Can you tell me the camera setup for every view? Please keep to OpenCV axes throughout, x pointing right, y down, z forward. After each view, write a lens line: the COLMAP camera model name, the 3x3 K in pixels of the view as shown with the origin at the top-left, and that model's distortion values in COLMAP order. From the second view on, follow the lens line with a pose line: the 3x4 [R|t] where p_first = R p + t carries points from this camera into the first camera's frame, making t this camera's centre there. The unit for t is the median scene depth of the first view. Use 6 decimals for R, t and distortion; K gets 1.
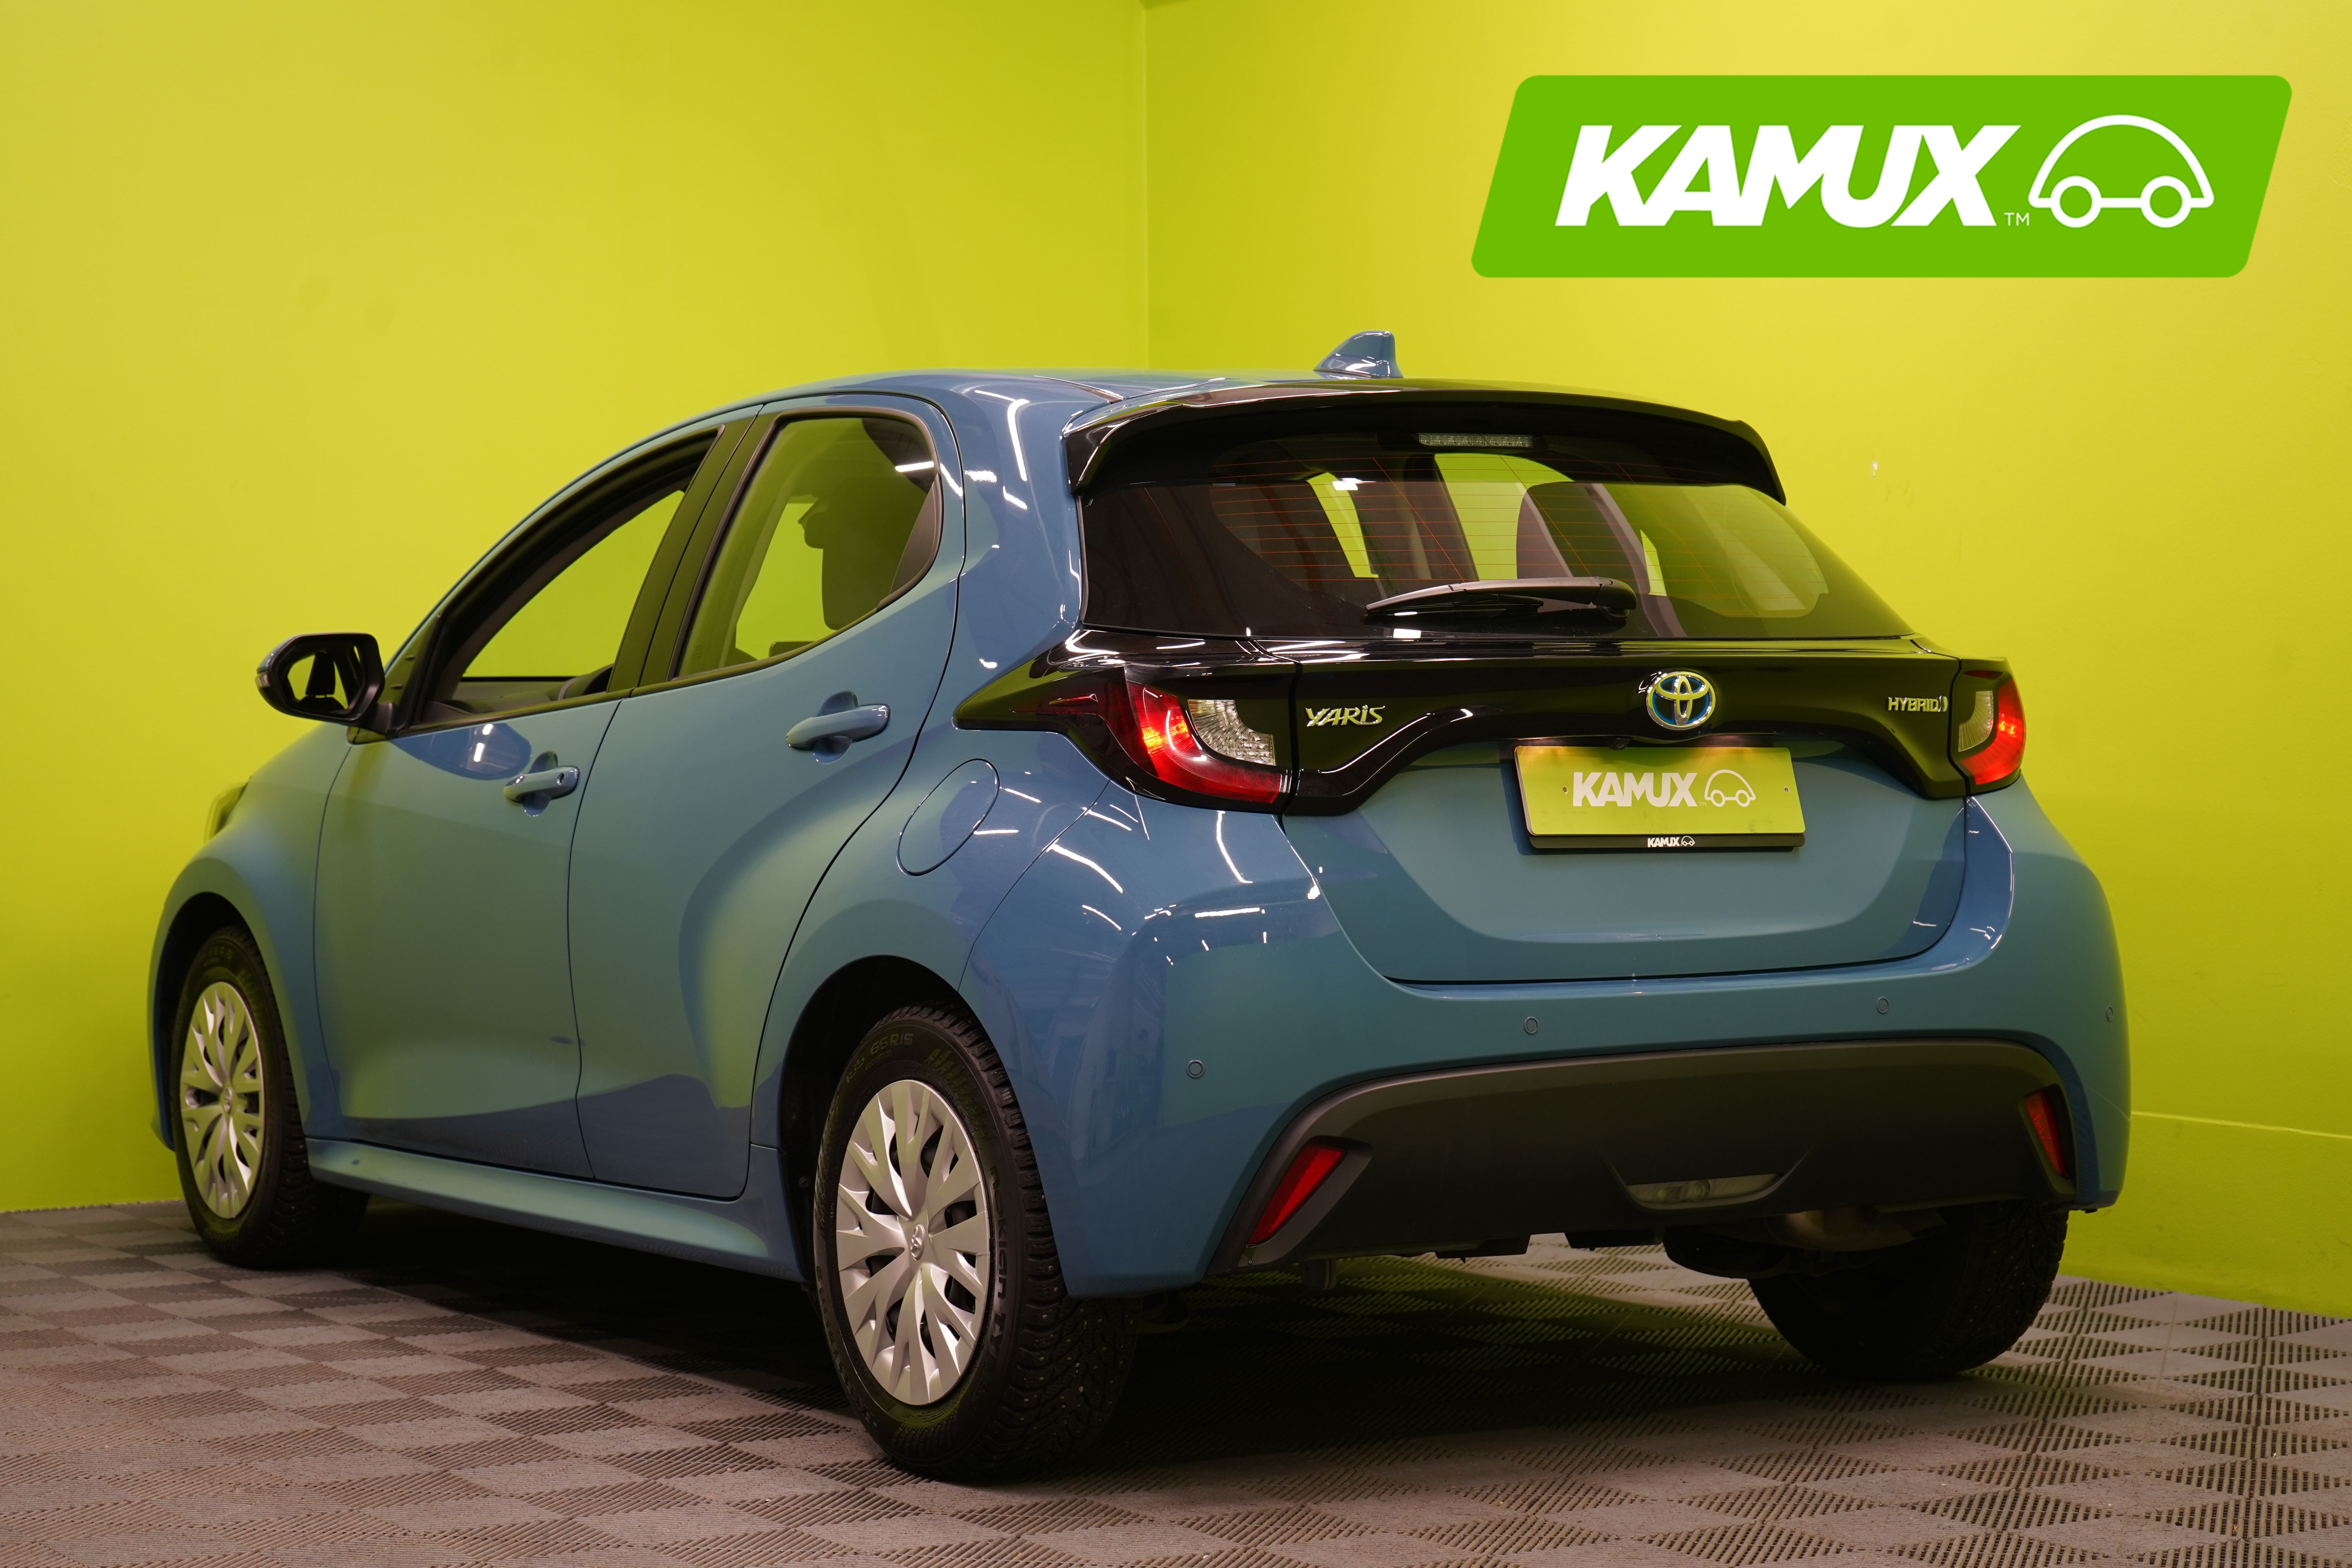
lens RADIAL K [[4590.1, 0, 1175.9], [0, 4590.1, 785.3], [0, 0, 1]] dist [-0.191597, 0.000000]
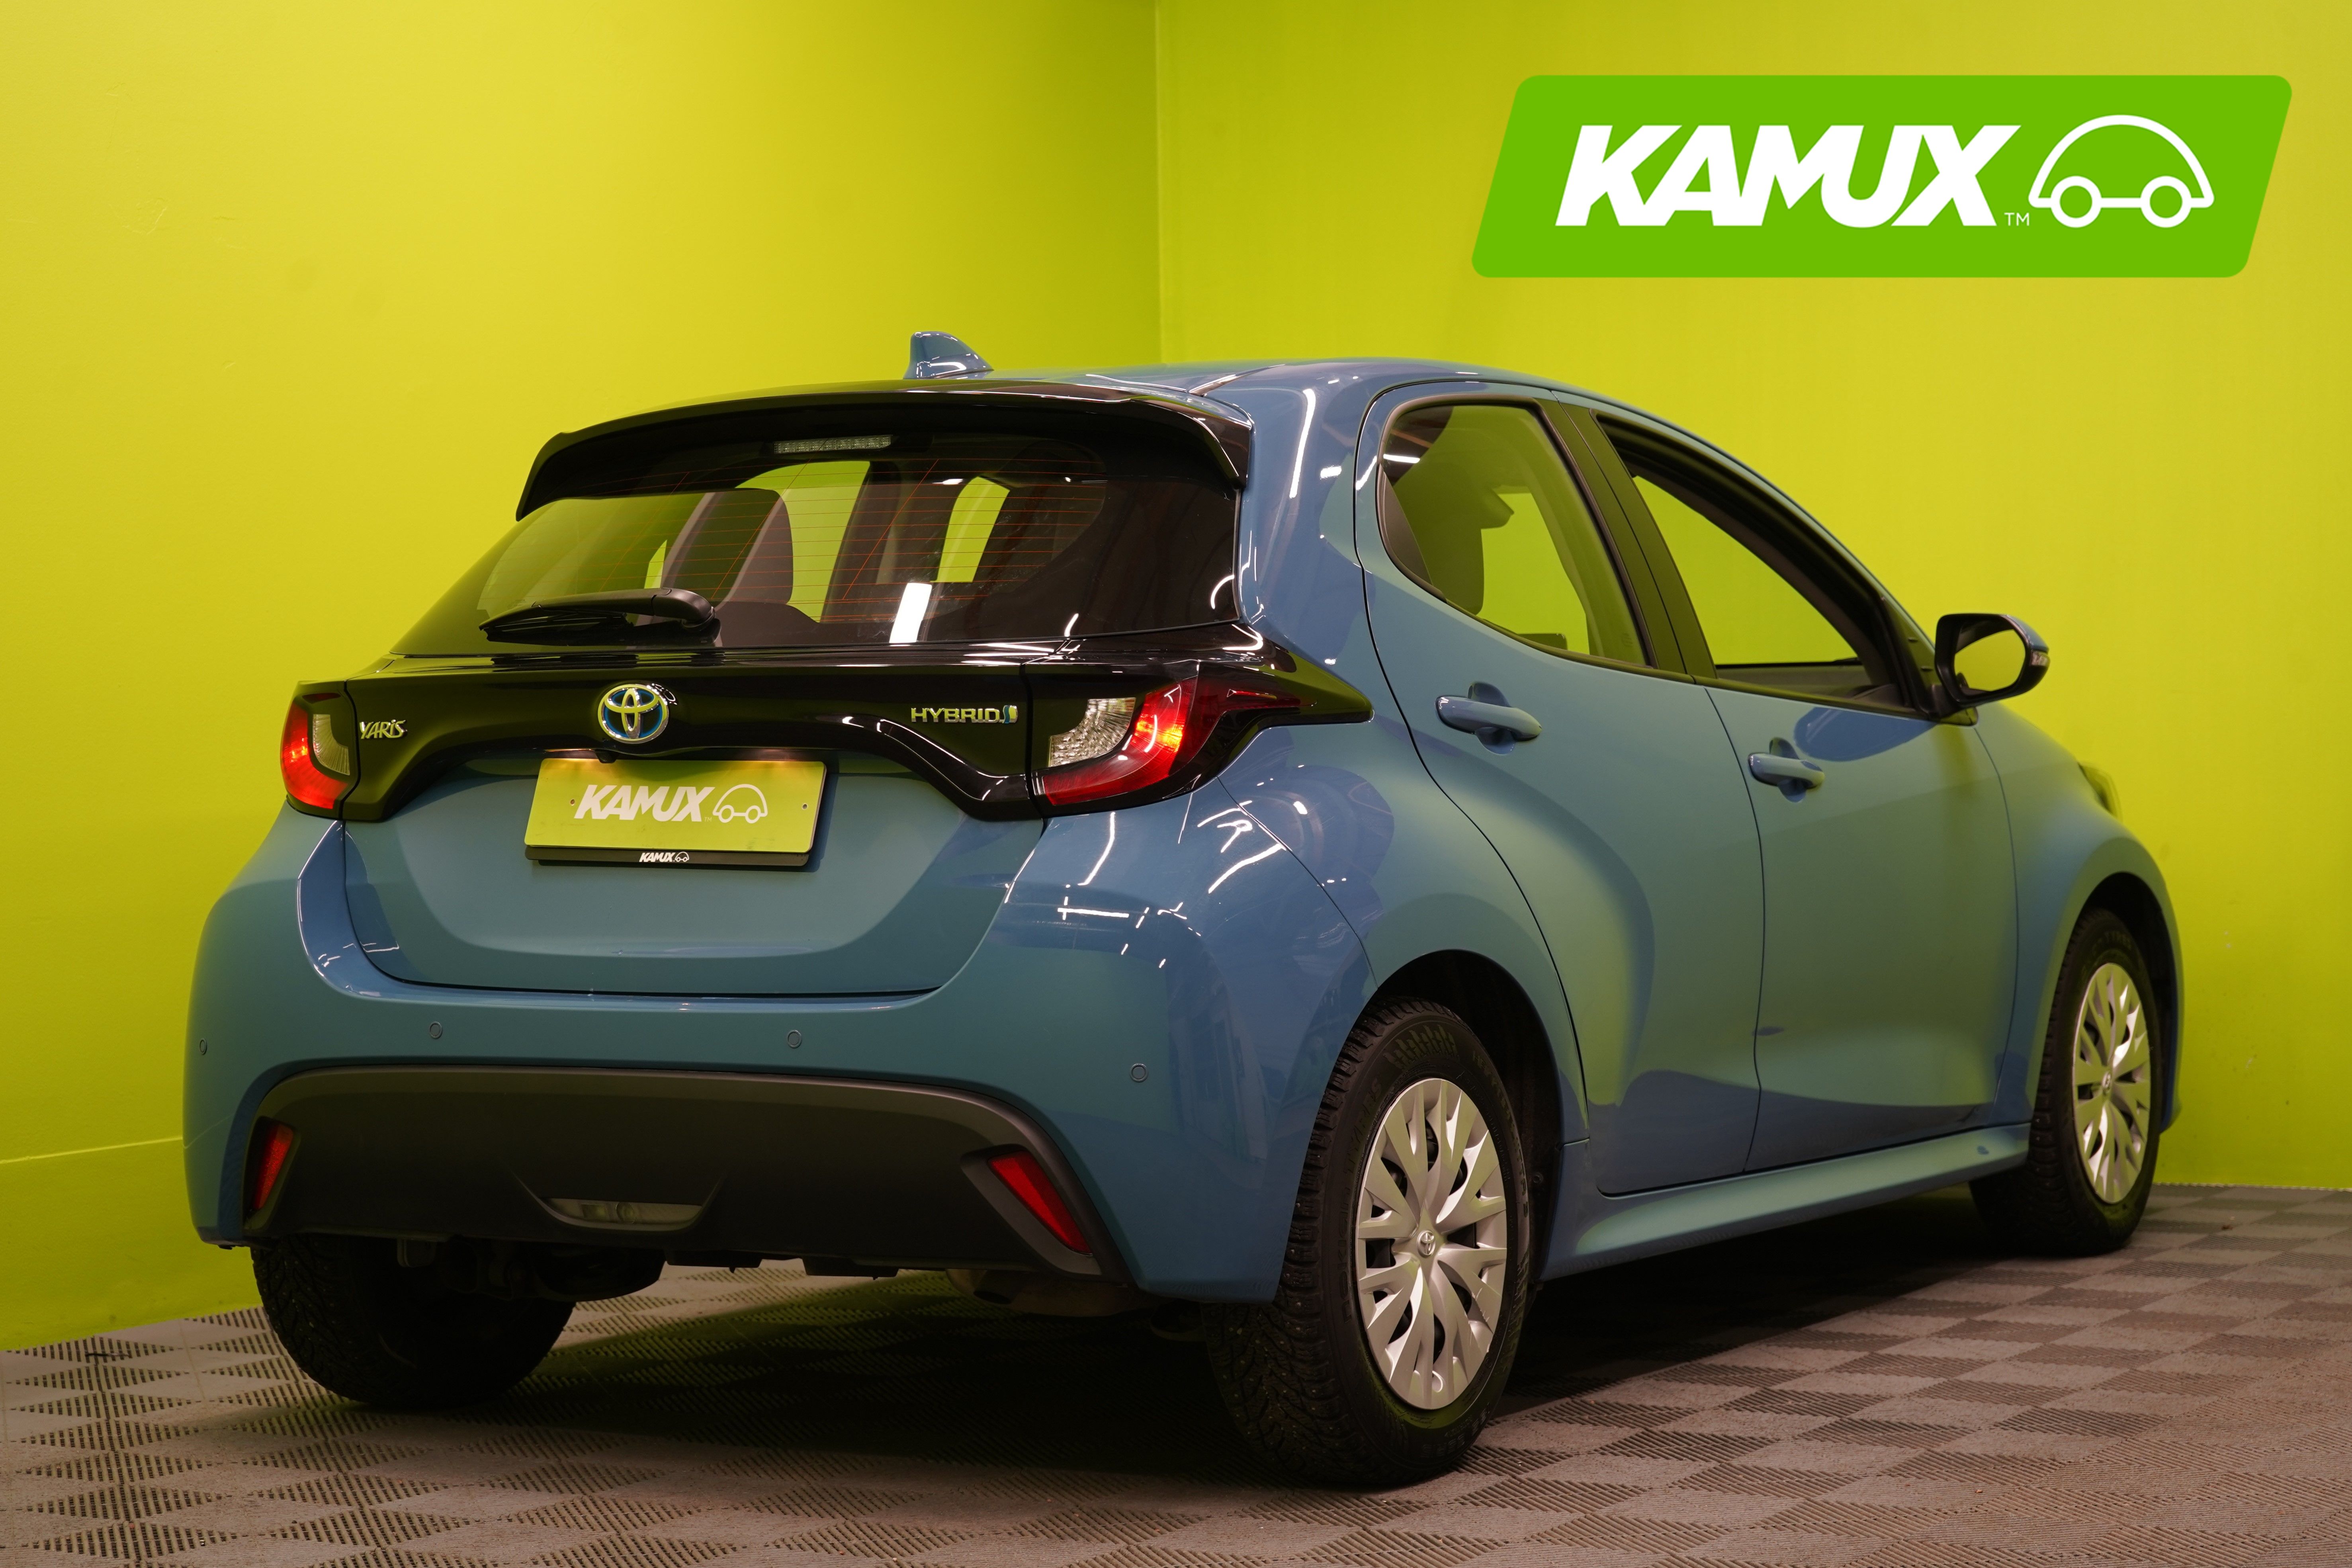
lens RADIAL K [[4617.2, 0, 1175.2], [0, 4617.2, 780.0], [0, 0, 1]] dist [0.006307, 0.000000]
pose [[0.467587, 0.017288, -0.883778, 1.036087], [-0.003468, 0.999837, 0.017724, -0.022135], [0.883940, -0.005223, 0.467571, 0.635769]]
